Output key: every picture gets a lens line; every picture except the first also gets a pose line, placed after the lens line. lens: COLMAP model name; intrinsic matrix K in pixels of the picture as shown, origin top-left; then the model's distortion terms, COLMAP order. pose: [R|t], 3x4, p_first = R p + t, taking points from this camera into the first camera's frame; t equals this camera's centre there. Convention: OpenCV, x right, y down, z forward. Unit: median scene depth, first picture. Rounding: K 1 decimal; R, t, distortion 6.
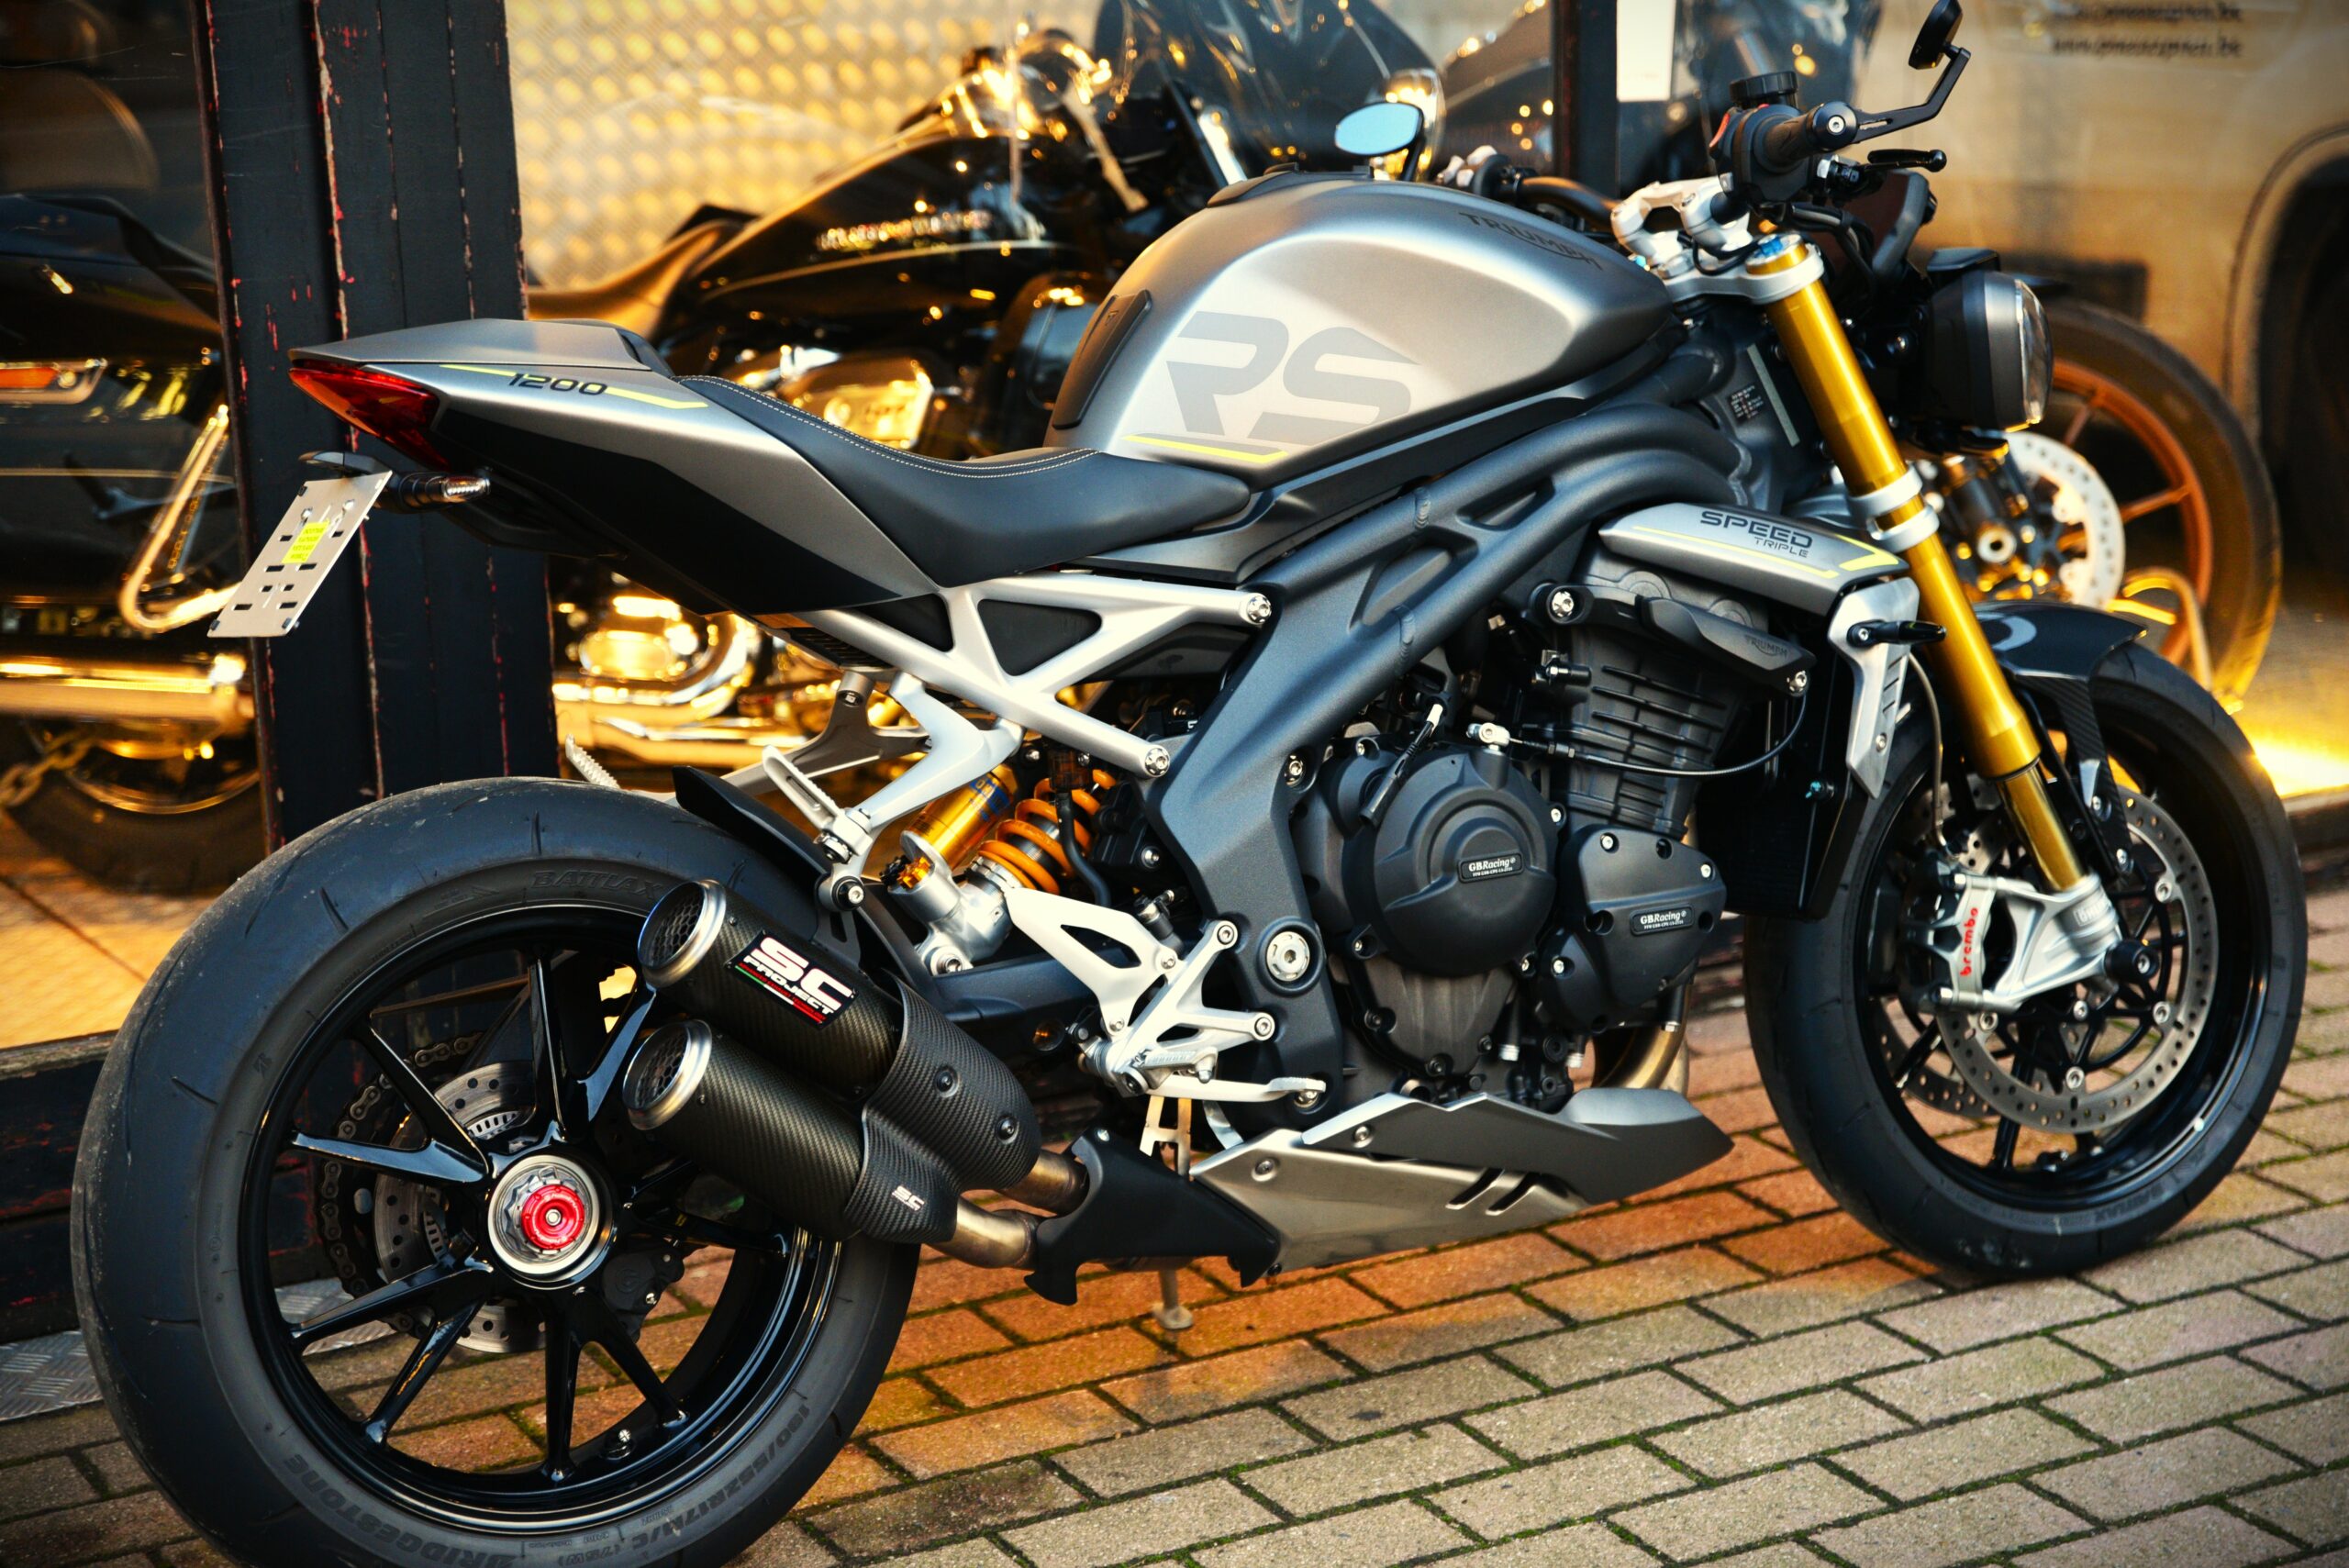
lens RADIAL K [[4570.0, 0, 1174.5], [0, 4570.0, 784.0], [0, 0, 1]] dist [0.004479, -0.016166]
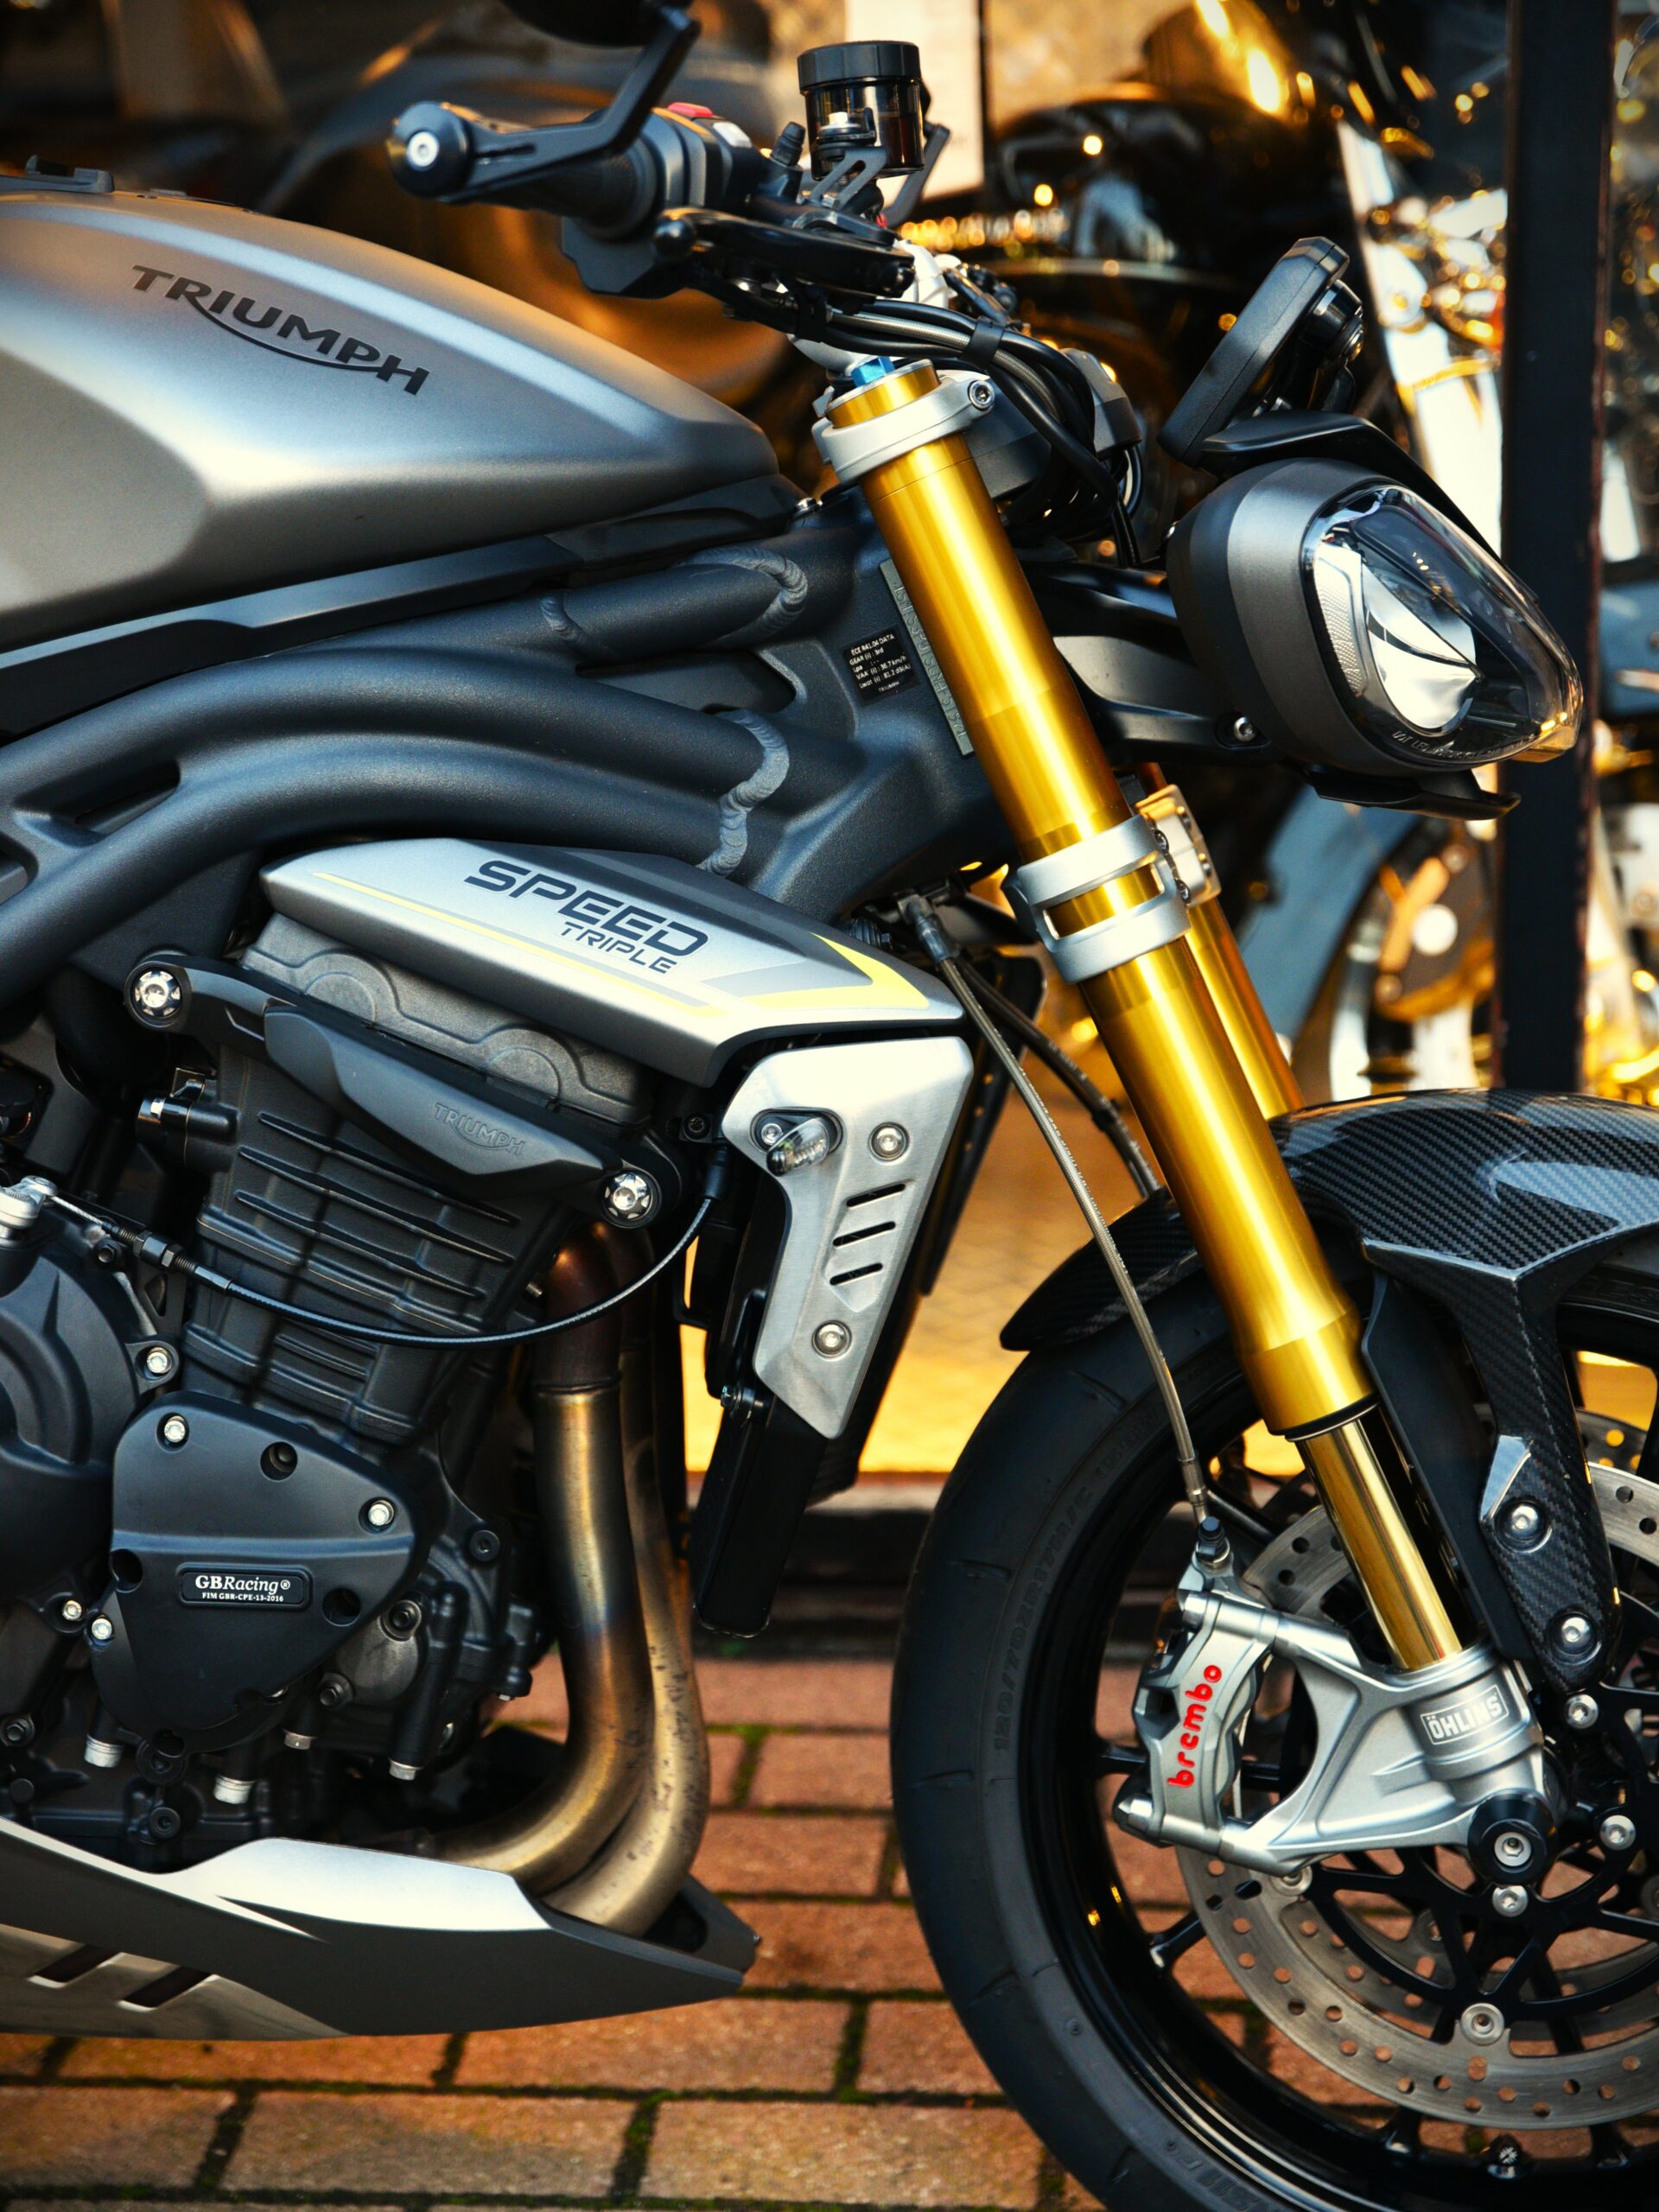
lens RADIAL K [[4857.3, 0, 829.5], [0, 4857.3, 1106.0], [0, 0, 1]] dist [0.126415, 0.283852]
pose [[0.808508, 0.168897, -0.563728, 0.453510], [-0.127666, 0.985456, 0.112150, -0.095714], [0.574471, -0.018705, 0.818311, 0.525697]]
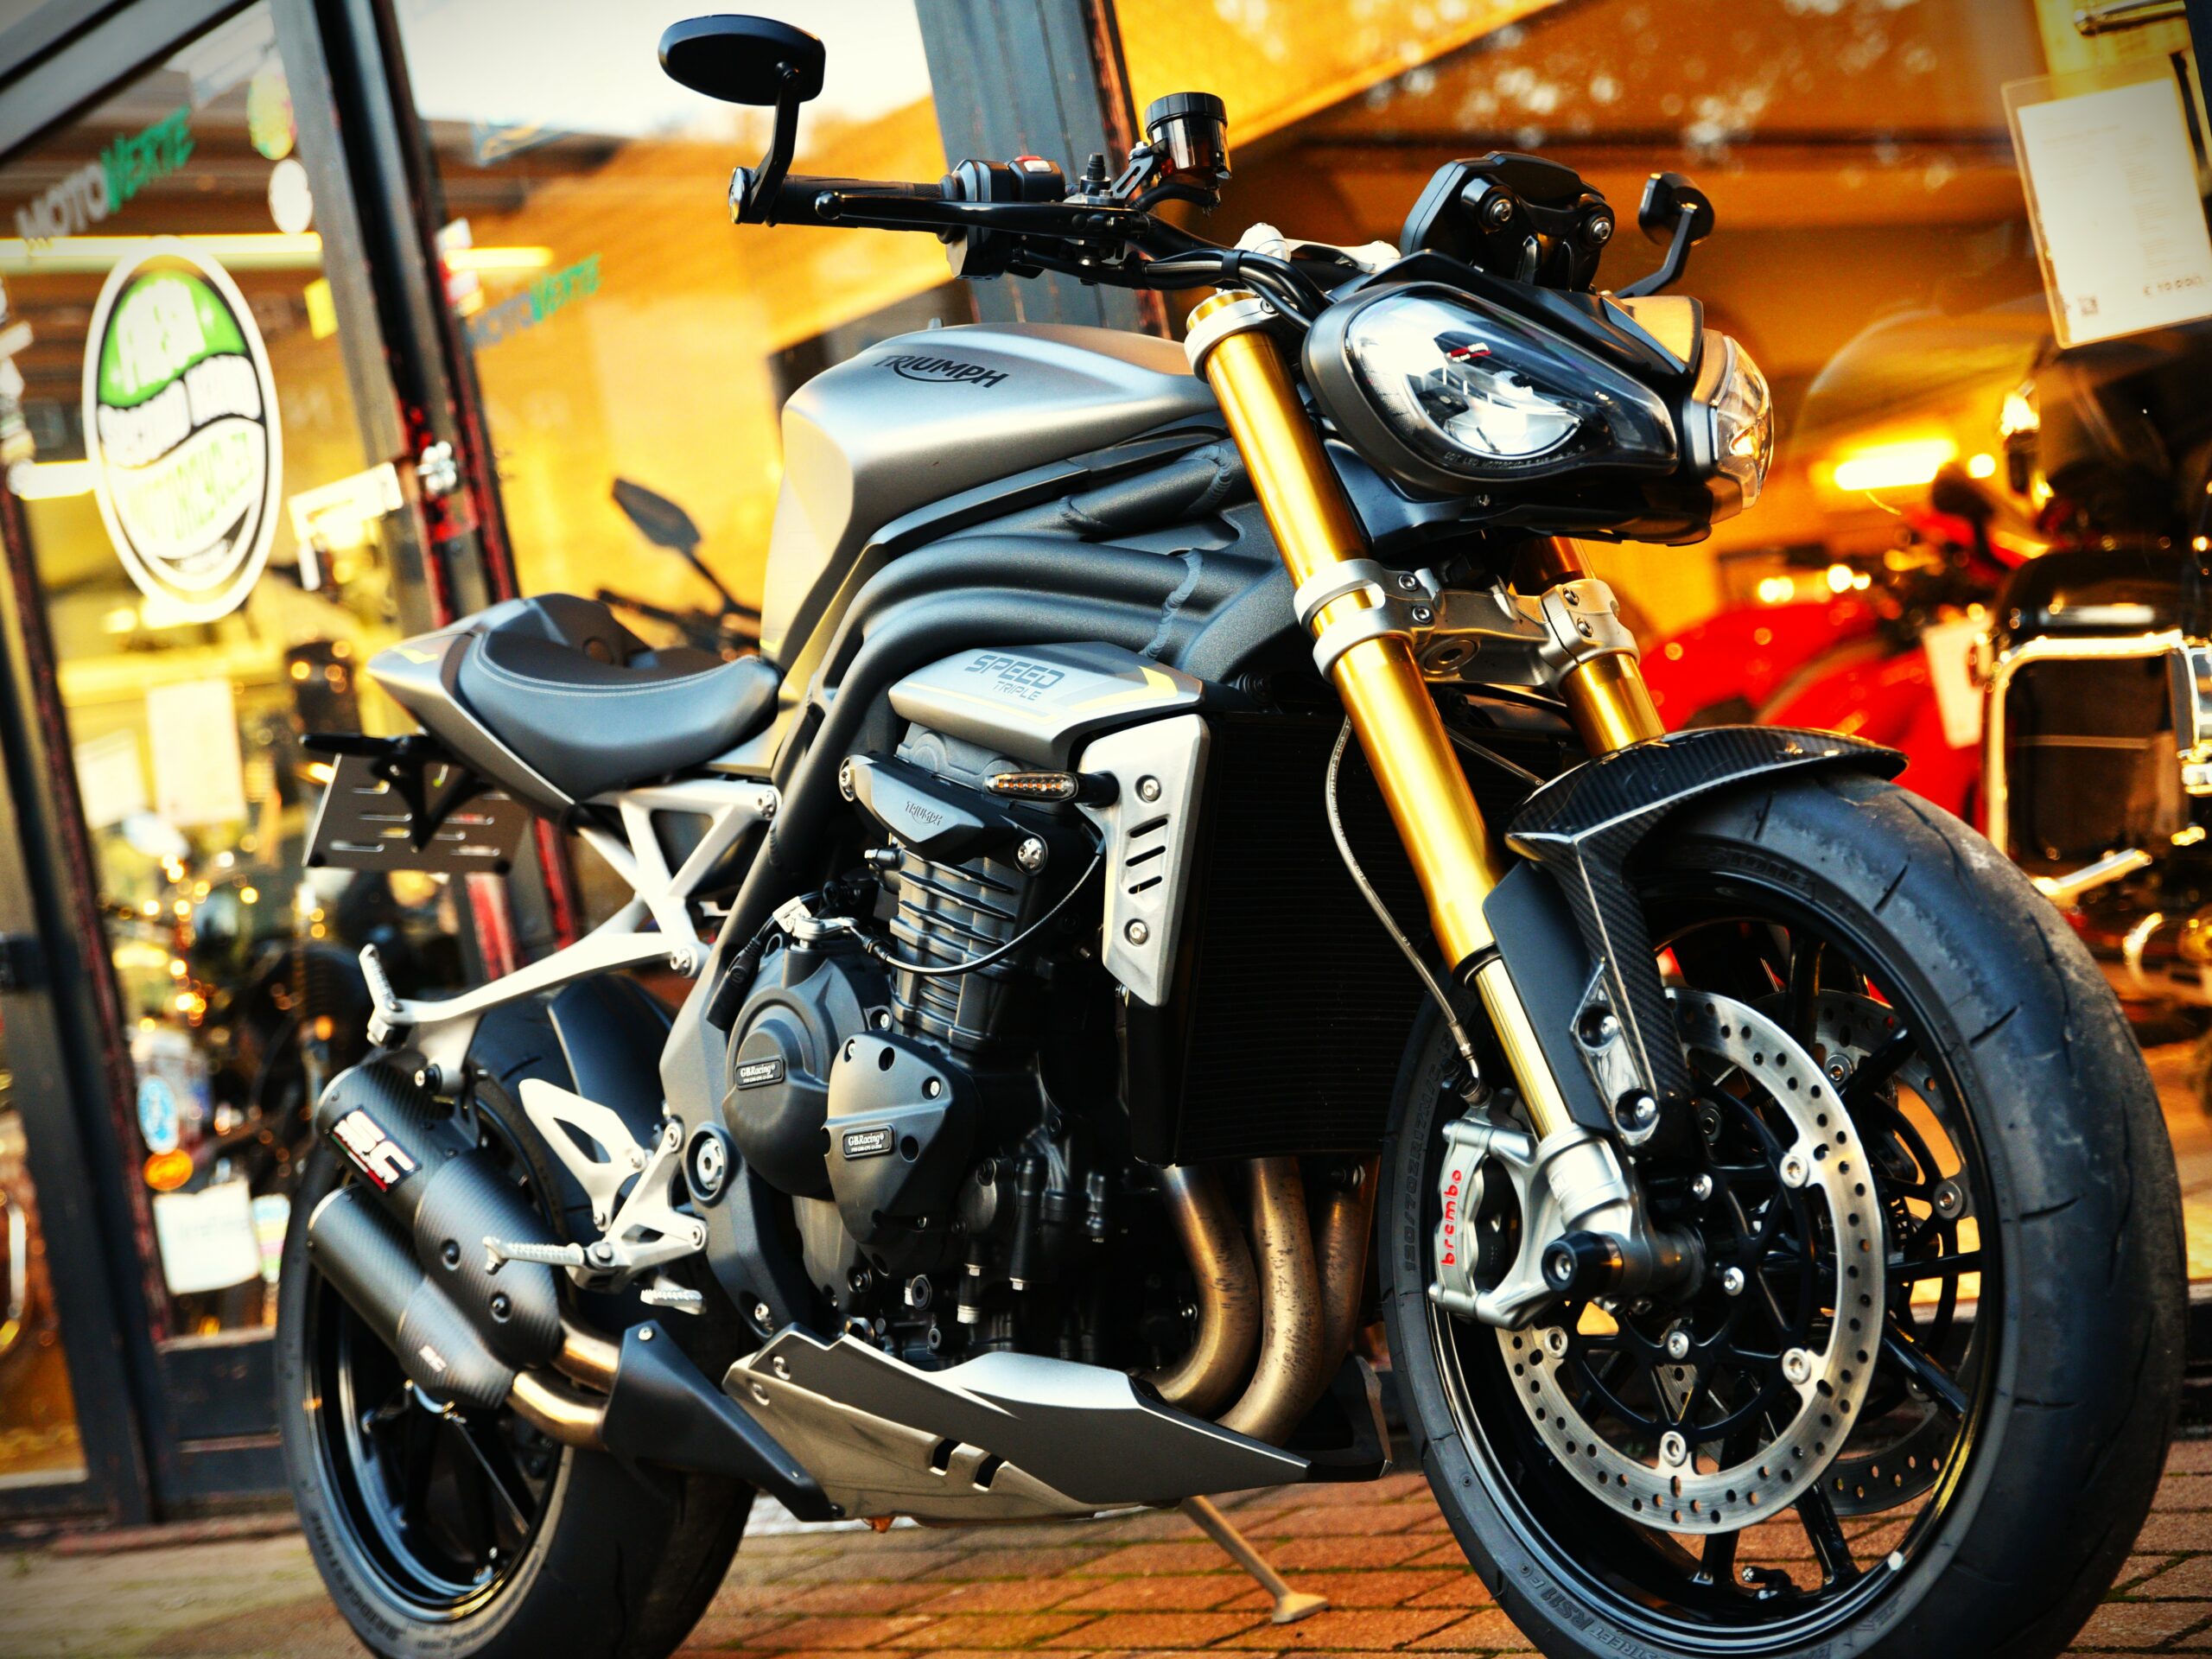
lens RADIAL K [[3812.9, 0, 1106.0], [0, 3812.9, 829.5], [0, 0, 1]] dist [0.027178, 0.045817]
pose [[0.188737, -0.053544, -0.980567, 0.758699], [-0.034977, 0.997512, -0.061201, 0.012757], [0.981405, 0.045848, 0.186395, 0.850759]]
